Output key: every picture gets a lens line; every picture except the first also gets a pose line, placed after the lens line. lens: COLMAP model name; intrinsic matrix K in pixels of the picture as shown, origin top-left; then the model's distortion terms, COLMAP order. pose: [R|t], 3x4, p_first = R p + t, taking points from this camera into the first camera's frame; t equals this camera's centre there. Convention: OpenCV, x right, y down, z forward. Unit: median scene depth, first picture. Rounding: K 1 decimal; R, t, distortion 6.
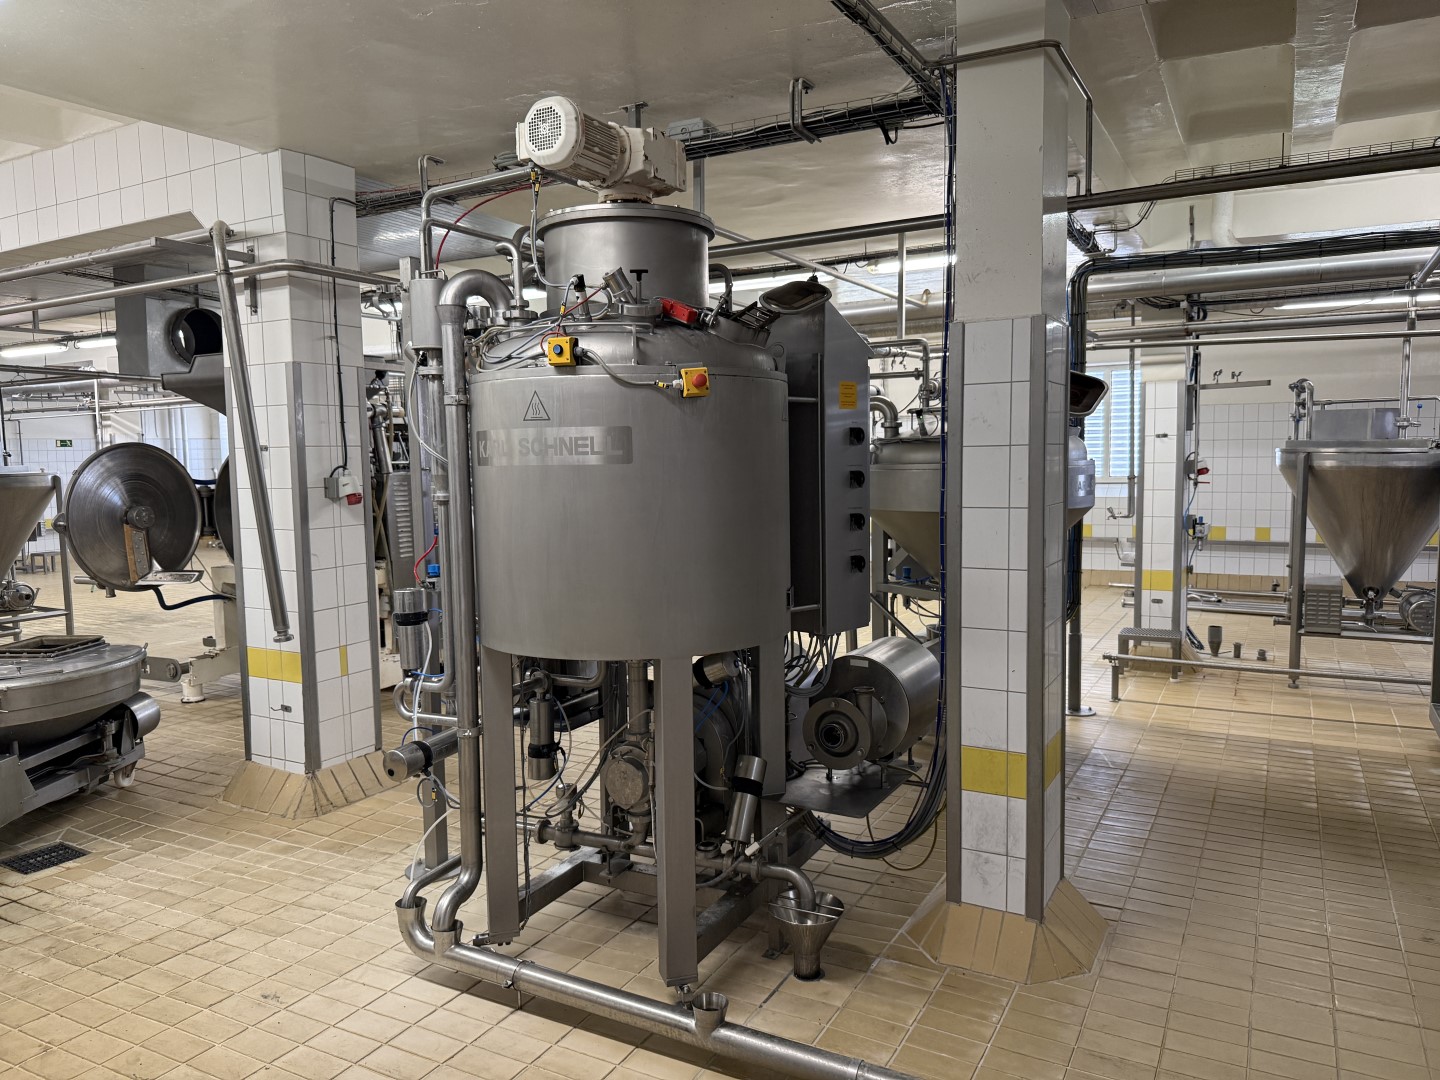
lens RADIAL K [[1018.4, 0, 723.1], [0, 1018.4, 543.1], [0, 0, 1]] dist [0.004543, -0.000117]
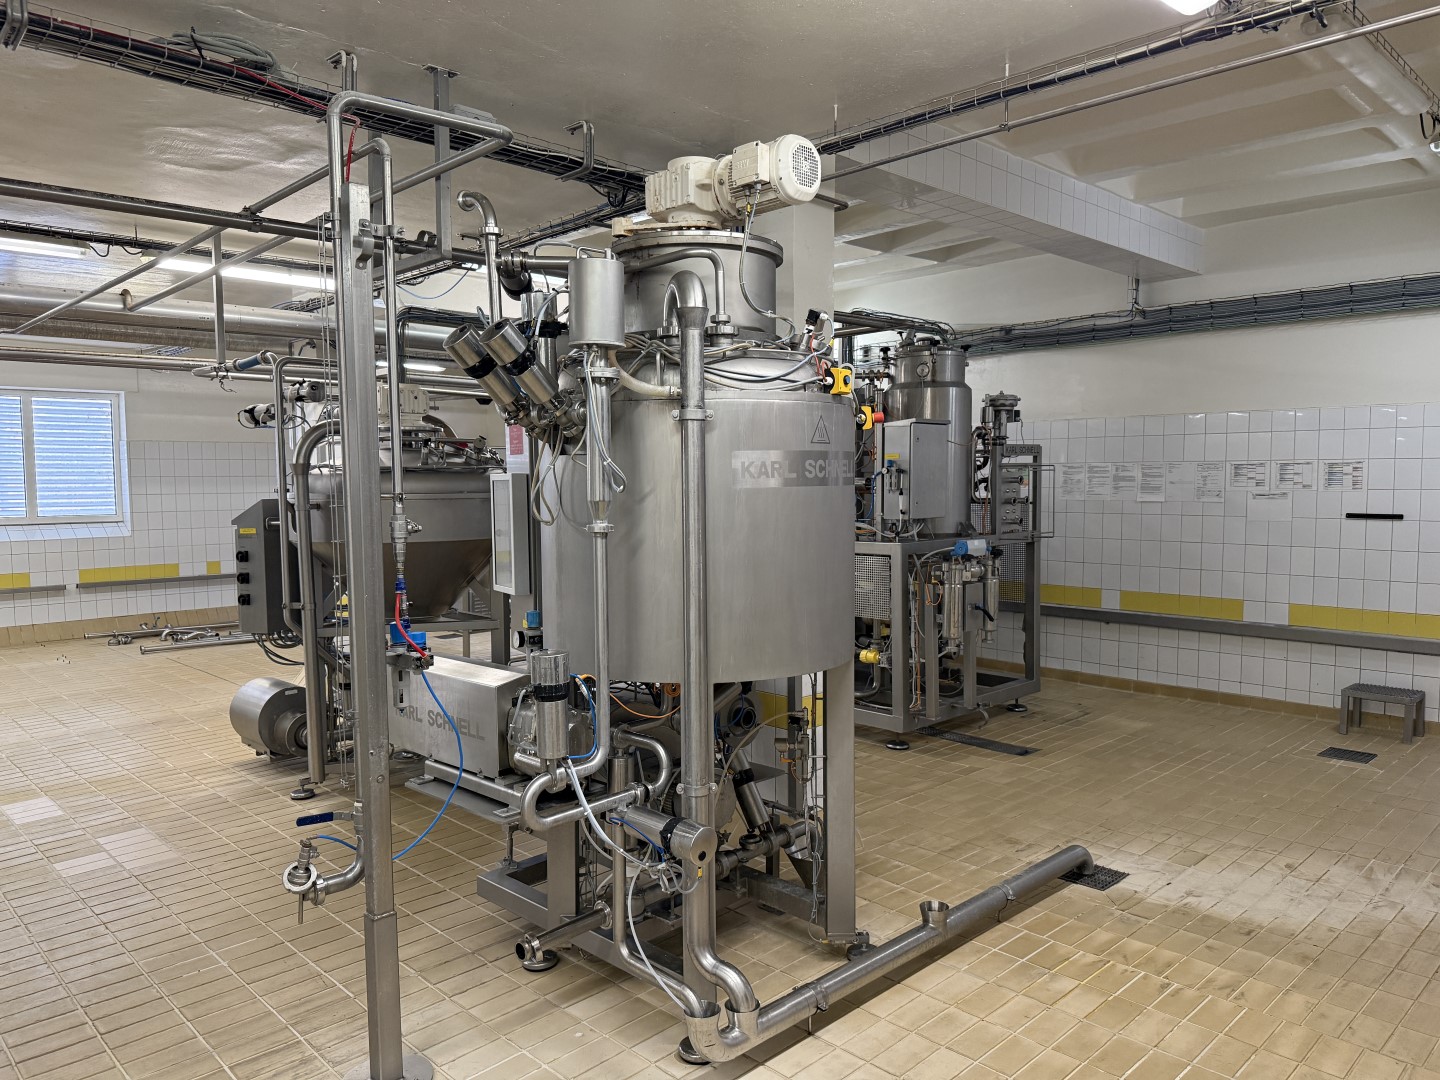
lens RADIAL K [[1018.4, 0, 723.1], [0, 1018.4, 543.1], [0, 0, 1]] dist [0.004543, -0.000117]
pose [[0.289395, -0.050525, 0.955875, -1.030093], [0.089561, 0.995655, 0.025512, -0.046162], [-0.953011, 0.078226, 0.292663, 0.676685]]
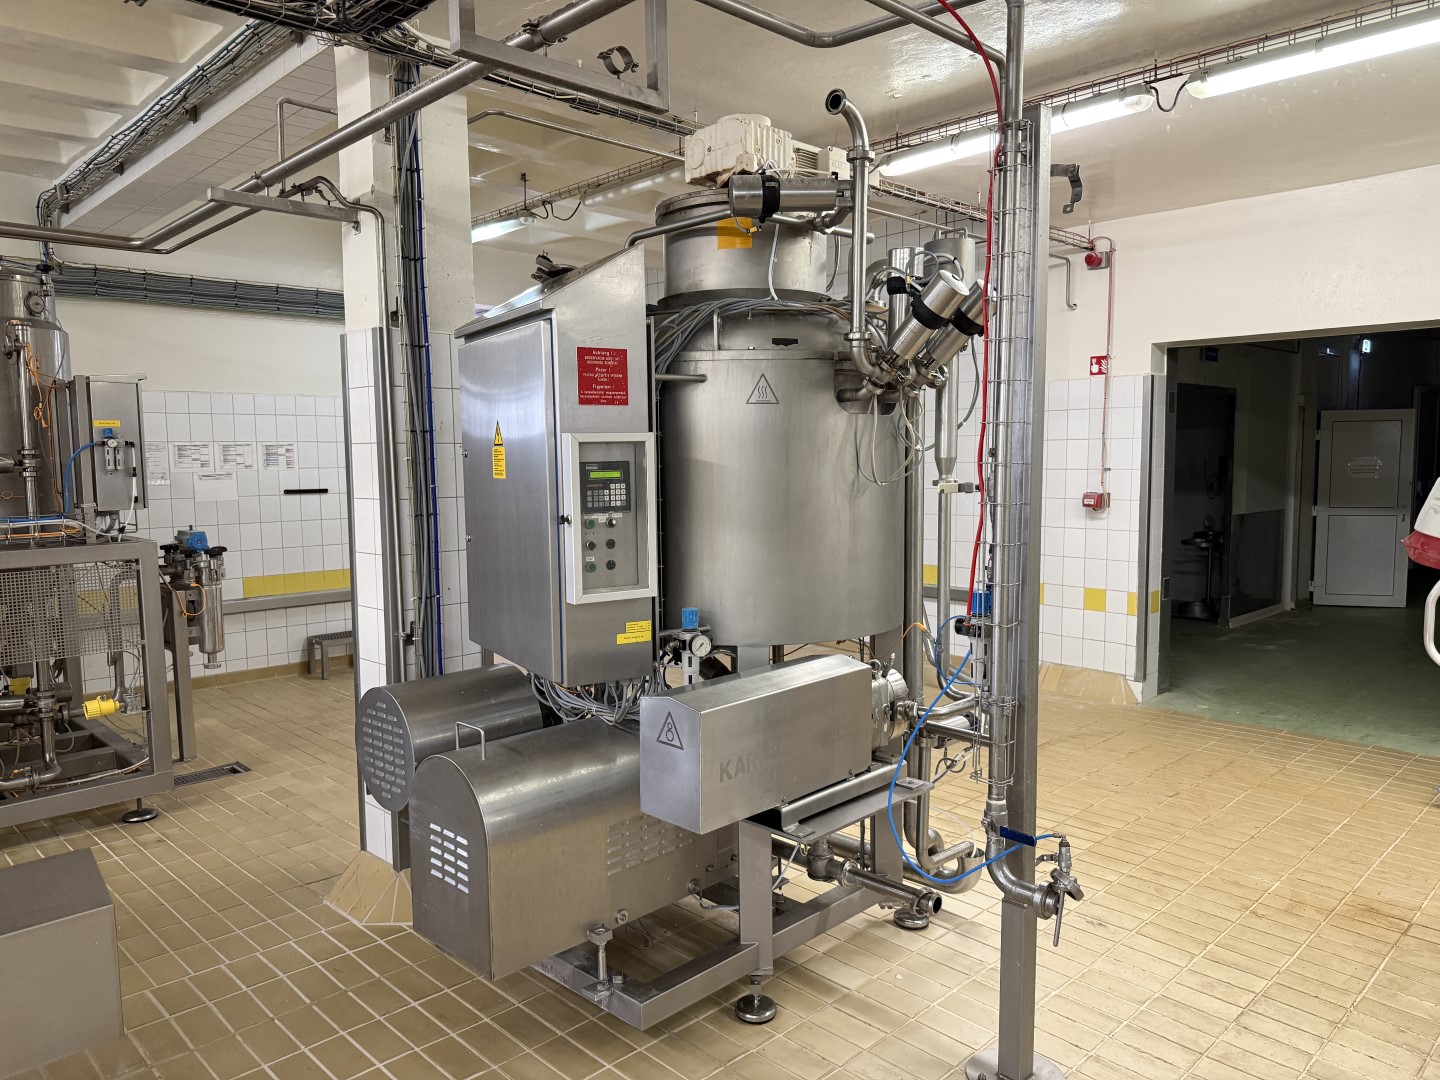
lens RADIAL K [[1018.4, 0, 723.1], [0, 1018.4, 543.1], [0, 0, 1]] dist [0.004543, -0.000117]
pose [[-0.957340, 0.002052, 0.288955, -0.351193], [0.053482, 0.983957, 0.170203, -0.157530], [-0.283970, 0.178396, -0.942091, 1.938755]]
